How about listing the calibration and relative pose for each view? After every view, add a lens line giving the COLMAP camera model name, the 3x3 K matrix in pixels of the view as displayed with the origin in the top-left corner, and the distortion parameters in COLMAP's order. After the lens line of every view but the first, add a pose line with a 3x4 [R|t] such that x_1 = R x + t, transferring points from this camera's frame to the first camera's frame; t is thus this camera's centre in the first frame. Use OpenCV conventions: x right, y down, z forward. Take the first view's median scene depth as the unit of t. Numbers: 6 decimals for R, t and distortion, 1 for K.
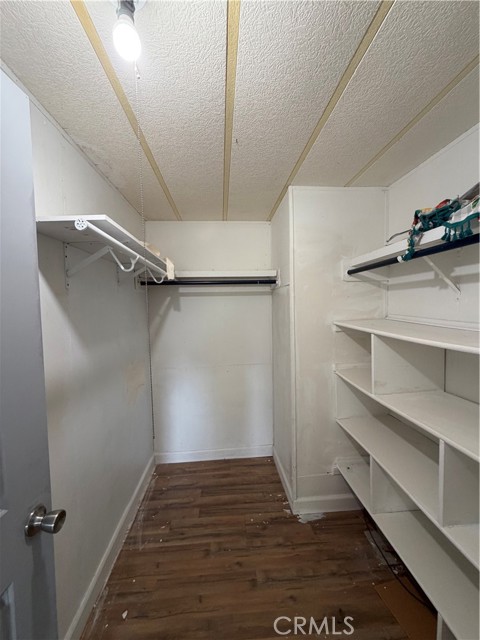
lens RADIAL K [[254.9, 0, 239.4], [0, 254.9, 318.7], [0, 0, 1]] dist [-0.001954, -0.000595]
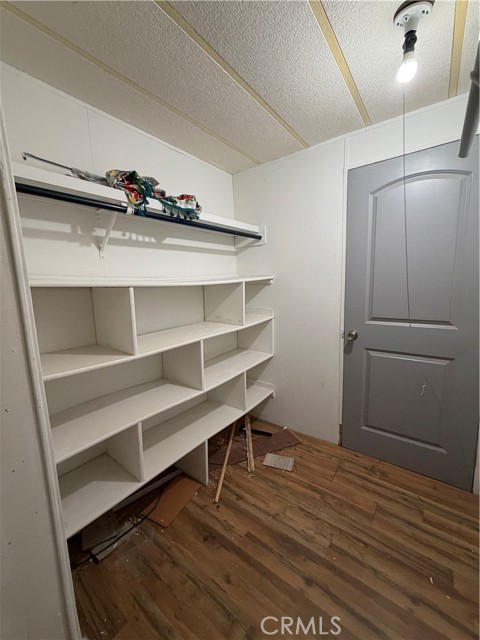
lens RADIAL K [[254.9, 0, 238.7], [0, 254.9, 318.2], [0, 0, 1]] dist [-0.001954, -0.000595]
pose [[-0.753629, -0.053837, 0.655092, -0.330894], [0.077198, 0.982493, 0.169554, 0.039207], [-0.652751, 0.178352, -0.736279, 1.363230]]
